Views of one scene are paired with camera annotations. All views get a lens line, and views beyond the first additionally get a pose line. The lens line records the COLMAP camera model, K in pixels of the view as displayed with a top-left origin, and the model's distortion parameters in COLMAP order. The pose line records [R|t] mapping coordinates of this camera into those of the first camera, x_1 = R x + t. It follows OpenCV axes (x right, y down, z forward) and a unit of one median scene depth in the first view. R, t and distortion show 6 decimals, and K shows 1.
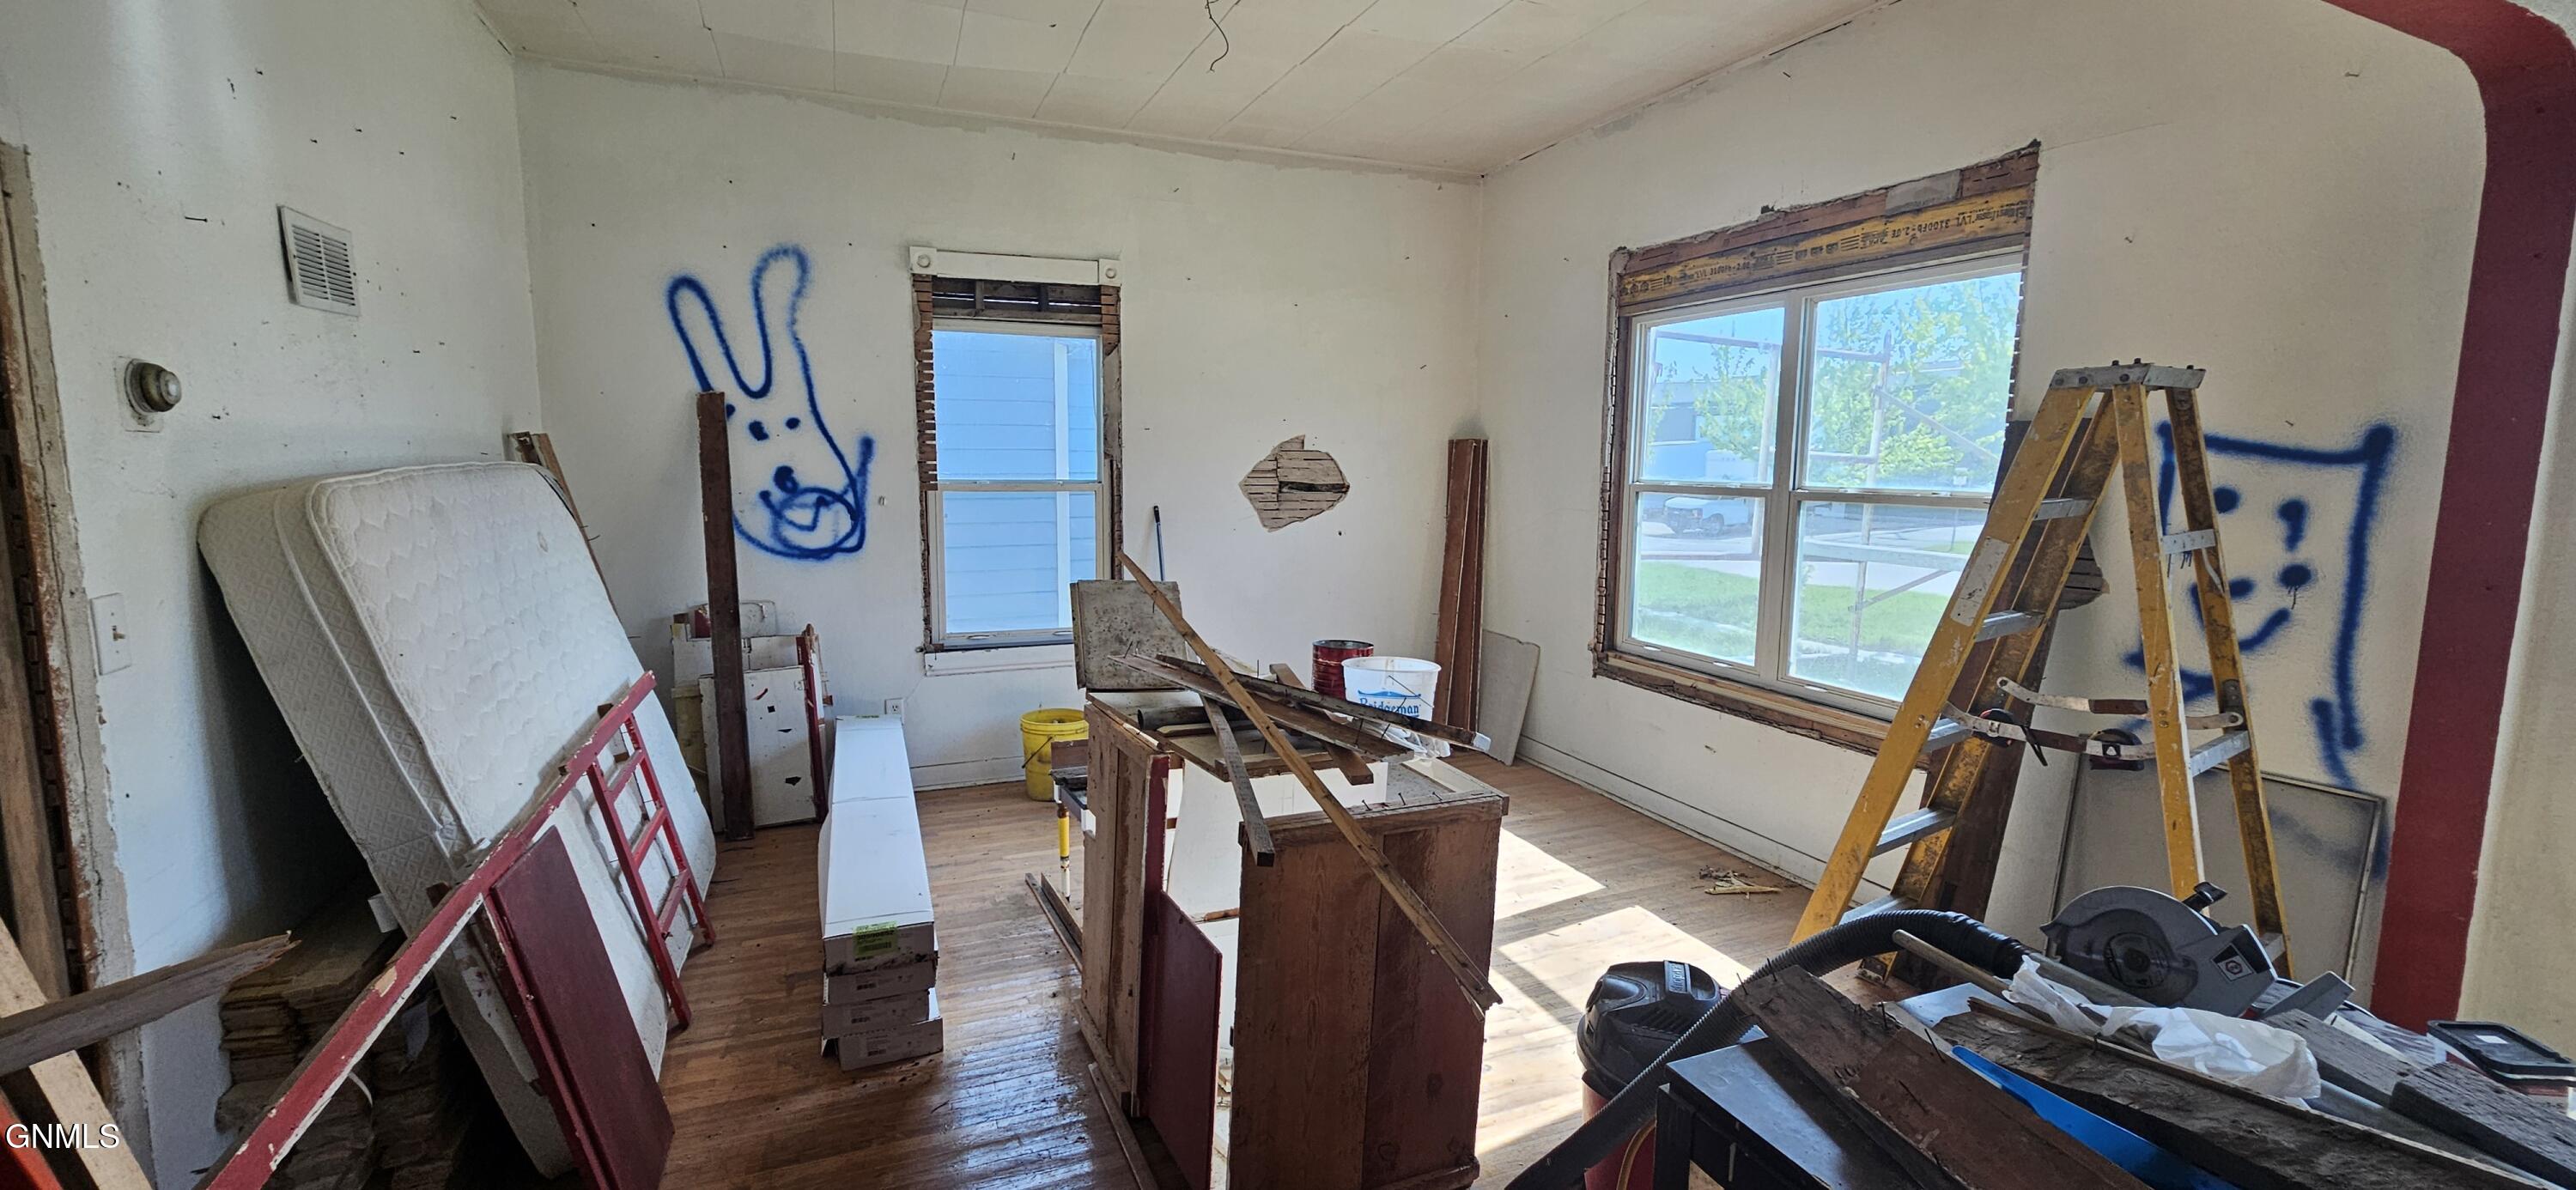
lens RADIAL K [[1055.4, 0, 1288.5], [0, 1055.4, 595.1], [0, 0, 1]] dist [0.002963, -0.000024]
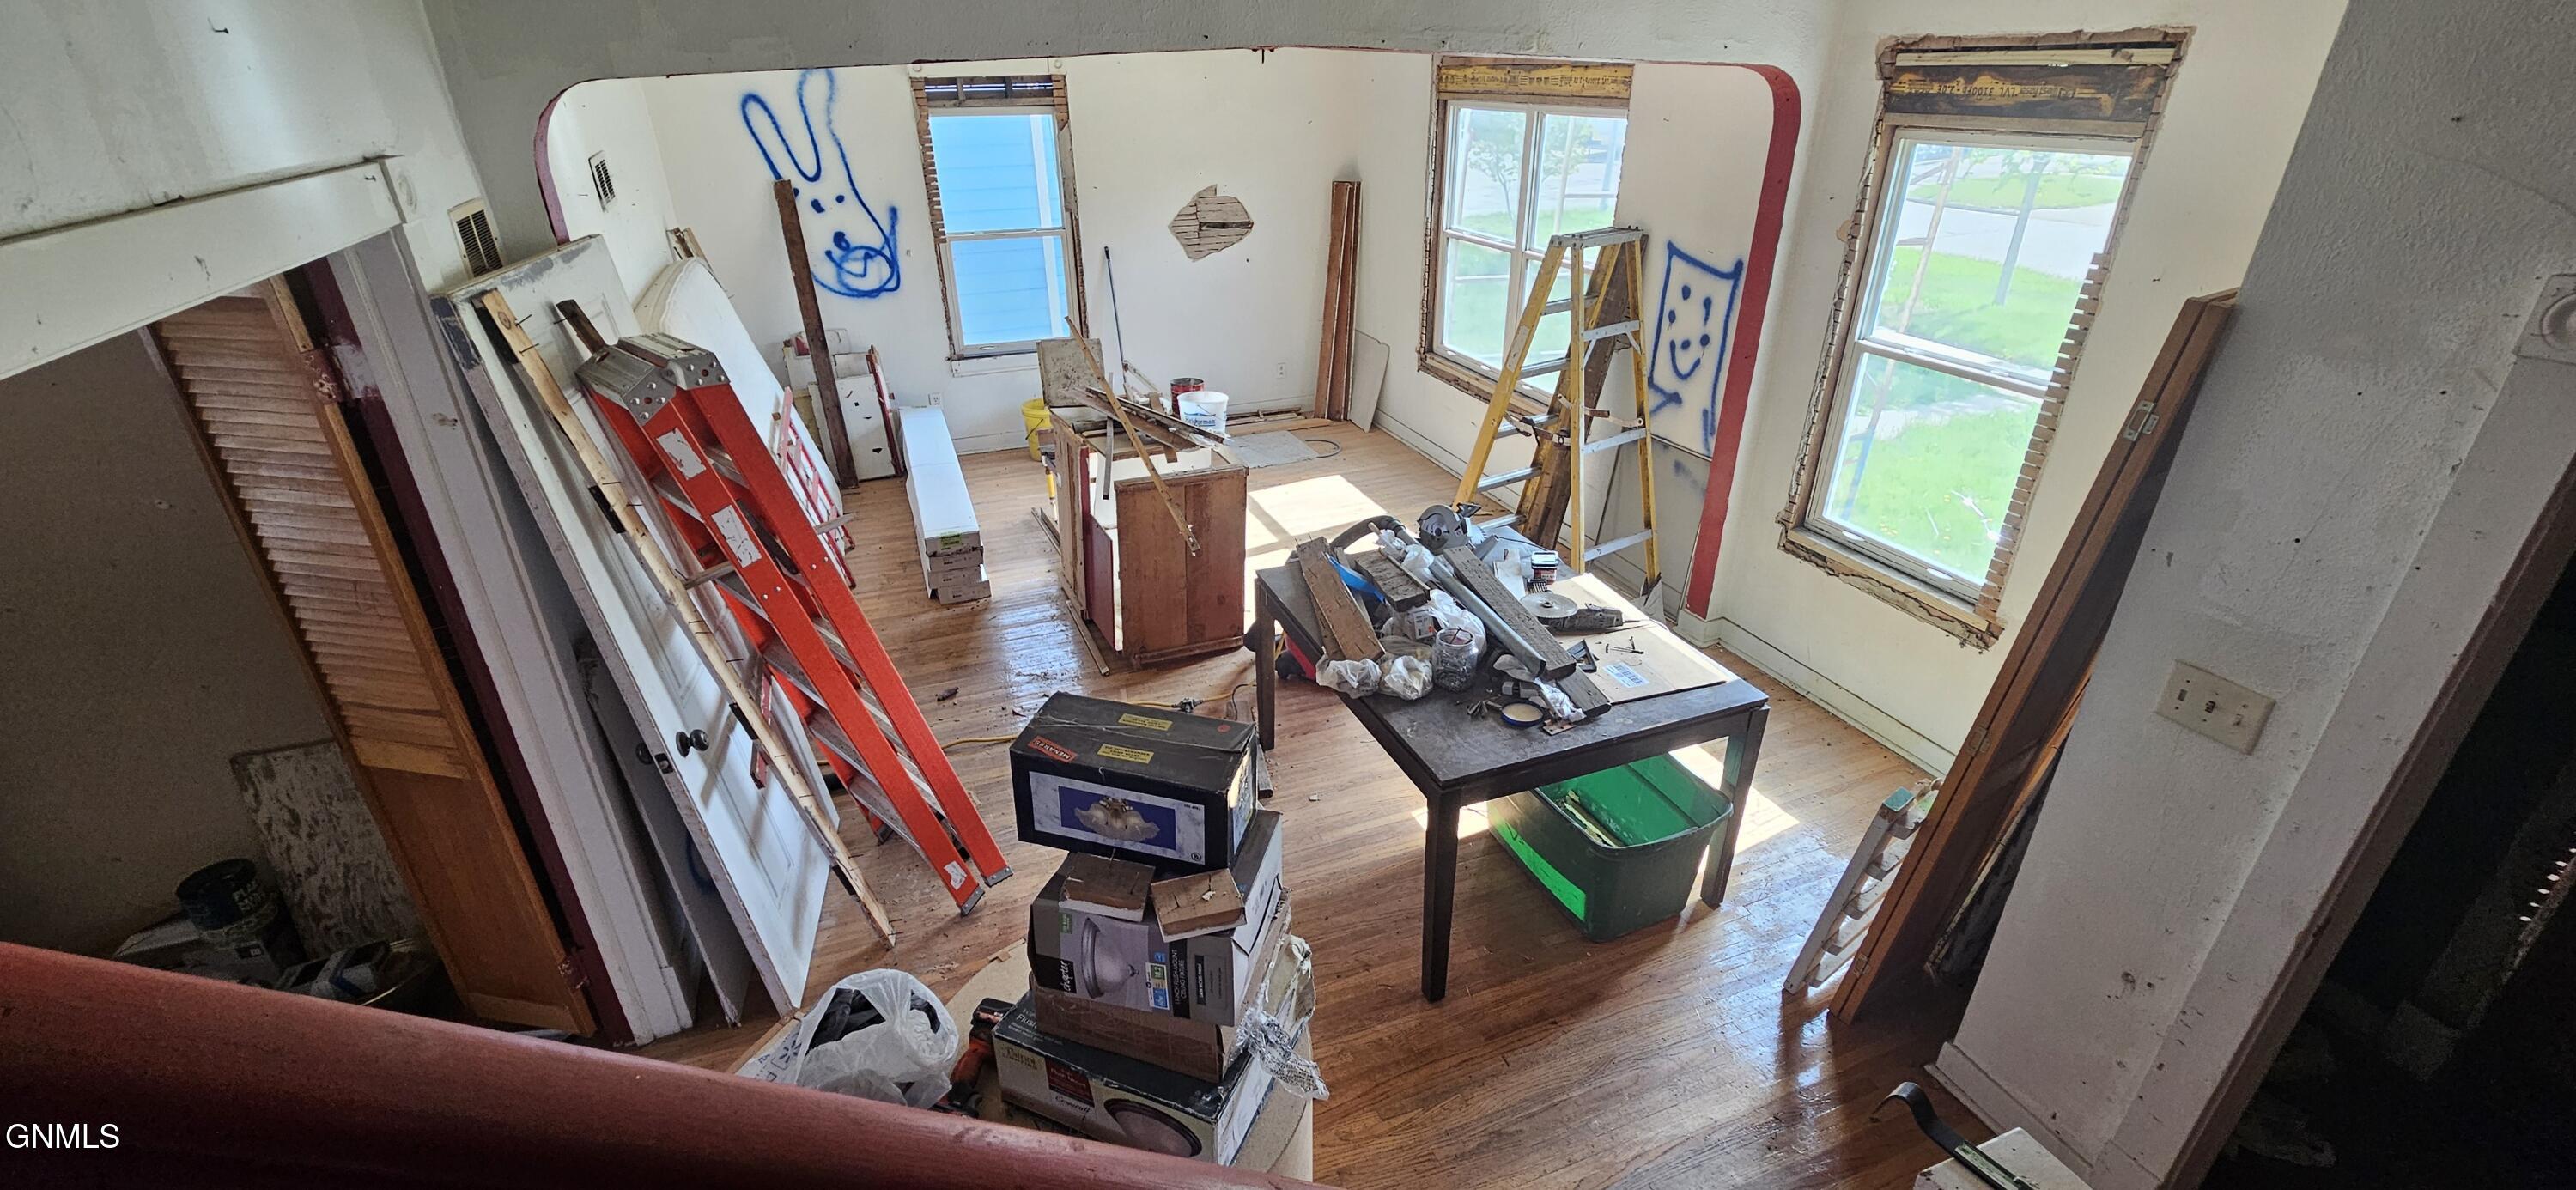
lens RADIAL K [[1055.4, 0, 1290.0], [0, 1055.4, 591.3], [0, 0, 1]] dist [0.002963, -0.000024]
pose [[0.999727, -0.006414, -0.022450, 0.164426], [0.013396, 0.945086, 0.326547, -0.124246], [0.019123, -0.326759, 0.944914, -0.508141]]
